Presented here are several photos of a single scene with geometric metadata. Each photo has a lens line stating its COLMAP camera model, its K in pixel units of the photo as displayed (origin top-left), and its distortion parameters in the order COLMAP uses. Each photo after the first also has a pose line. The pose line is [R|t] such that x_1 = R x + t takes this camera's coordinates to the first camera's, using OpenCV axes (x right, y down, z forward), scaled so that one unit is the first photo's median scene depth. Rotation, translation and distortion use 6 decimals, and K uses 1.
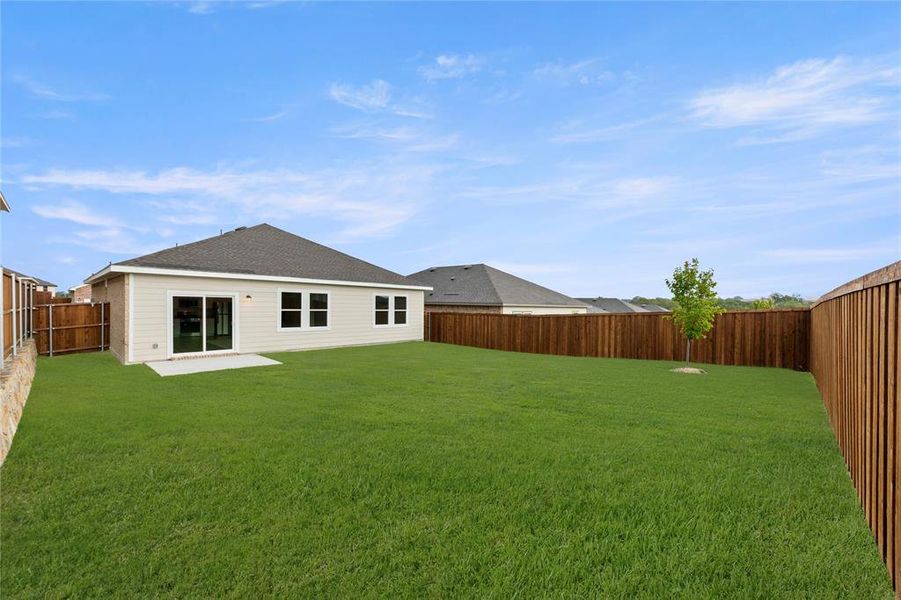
lens RADIAL K [[591.8, 0, 450.5], [0, 591.8, 300.0], [0, 0, 1]] dist [-0.001402, -0.000573]
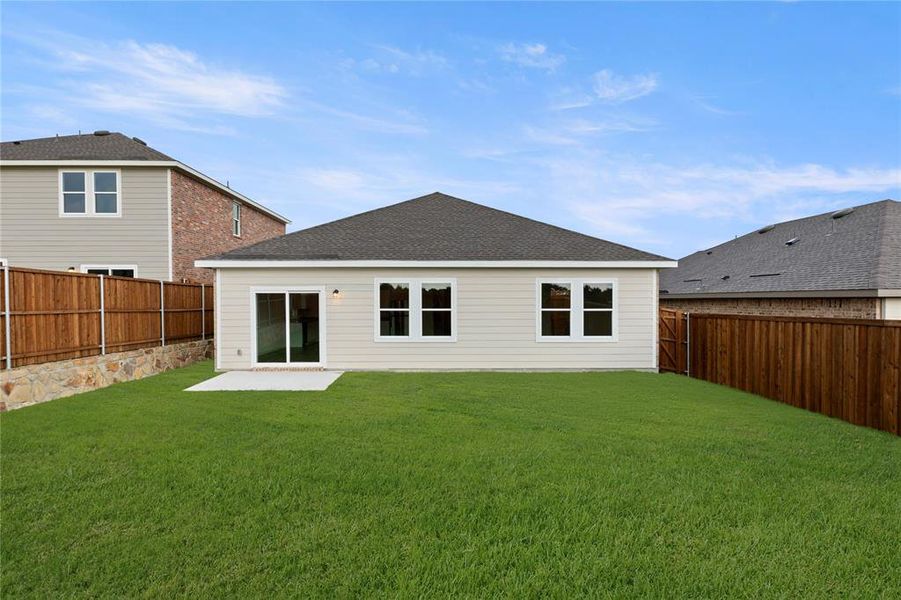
lens RADIAL K [[591.8, 0, 450.5], [0, 591.8, 300.0], [0, 0, 1]] dist [-0.001402, -0.000573]
pose [[0.508242, -0.017159, -0.861043, 0.297099], [0.015062, 0.999826, -0.011034, 0.012757], [0.861082, -0.007361, 0.508412, 0.635213]]
